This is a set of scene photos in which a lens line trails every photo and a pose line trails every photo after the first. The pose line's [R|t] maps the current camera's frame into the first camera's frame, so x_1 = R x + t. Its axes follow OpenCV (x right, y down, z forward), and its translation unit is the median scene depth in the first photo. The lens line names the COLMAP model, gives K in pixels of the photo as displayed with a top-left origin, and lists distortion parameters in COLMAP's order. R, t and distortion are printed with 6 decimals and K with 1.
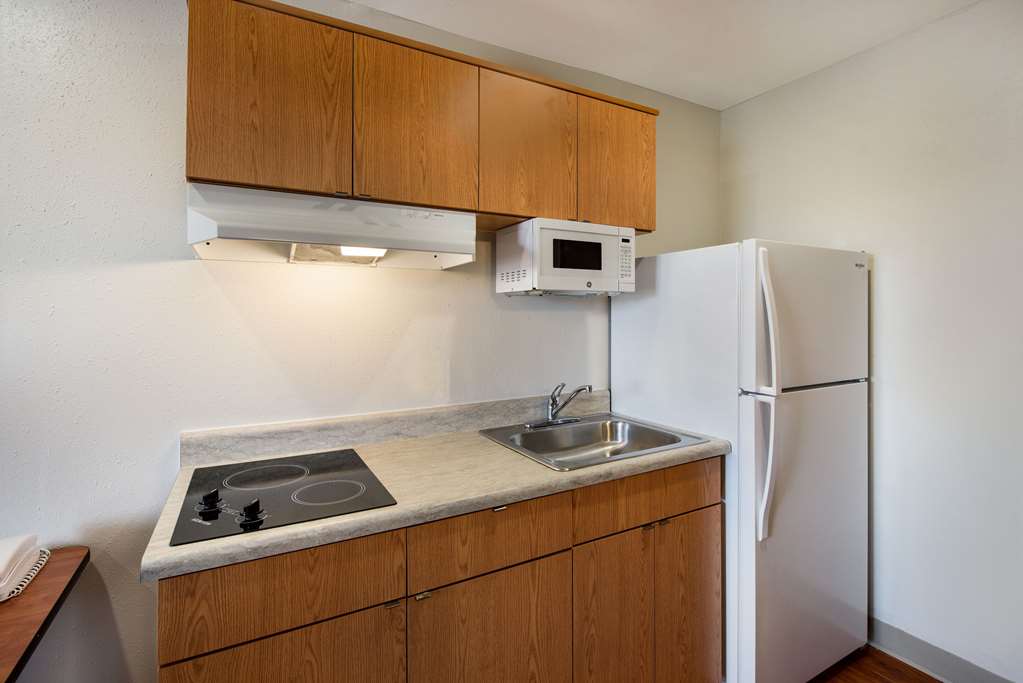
lens RADIAL K [[500.1, 0, 510.8], [0, 500.1, 312.8], [0, 0, 1]] dist [0.000784, -0.000049]
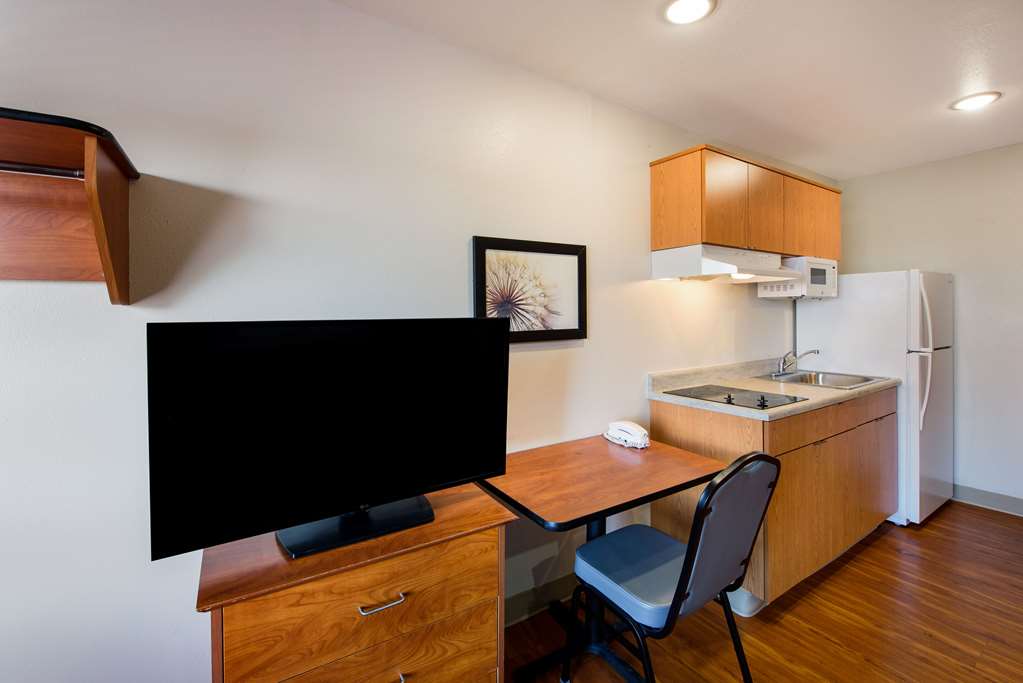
lens RADIAL K [[452.1, 0, 518.9], [0, 452.1, 309.6], [0, 0, 1]] dist [-0.010562, -0.000203]
pose [[0.997981, -0.002957, 0.063437, -1.055385], [0.002944, 0.999996, 0.000307, -0.000376], [-0.063438, -0.000120, 0.997986, -0.548365]]
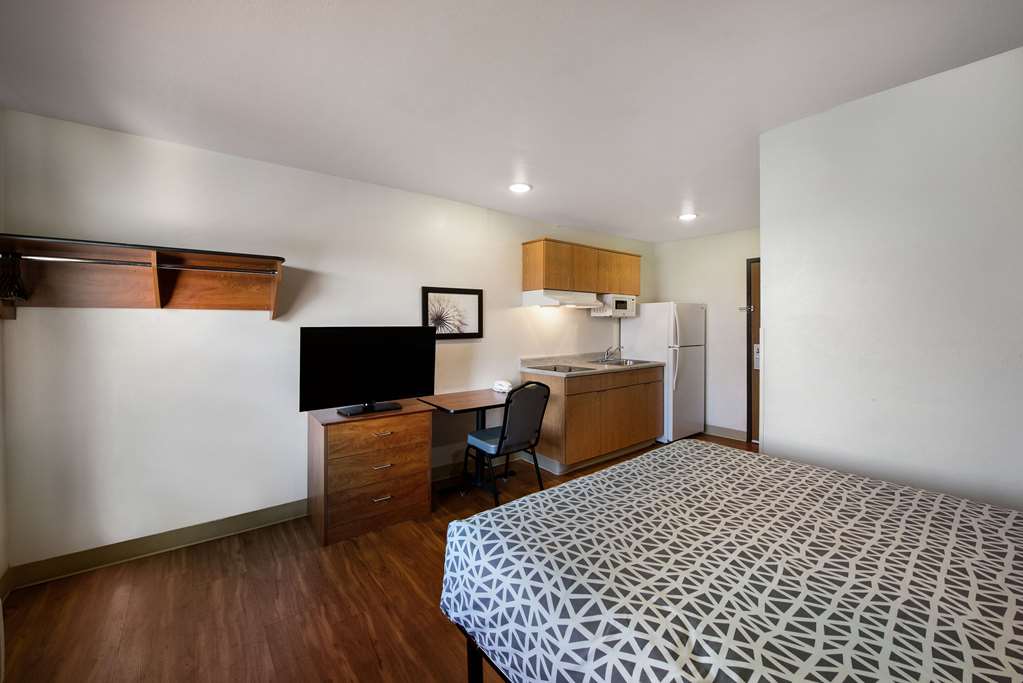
lens RADIAL K [[409.0, 0, 517.8], [0, 409.0, 322.2], [0, 0, 1]] dist [0.013081, -0.000011]
pose [[0.986131, 0.003725, 0.165930, -0.966159], [-0.004097, 0.999990, 0.001901, -0.007909], [-0.165921, -0.002555, 0.986136, -1.496202]]
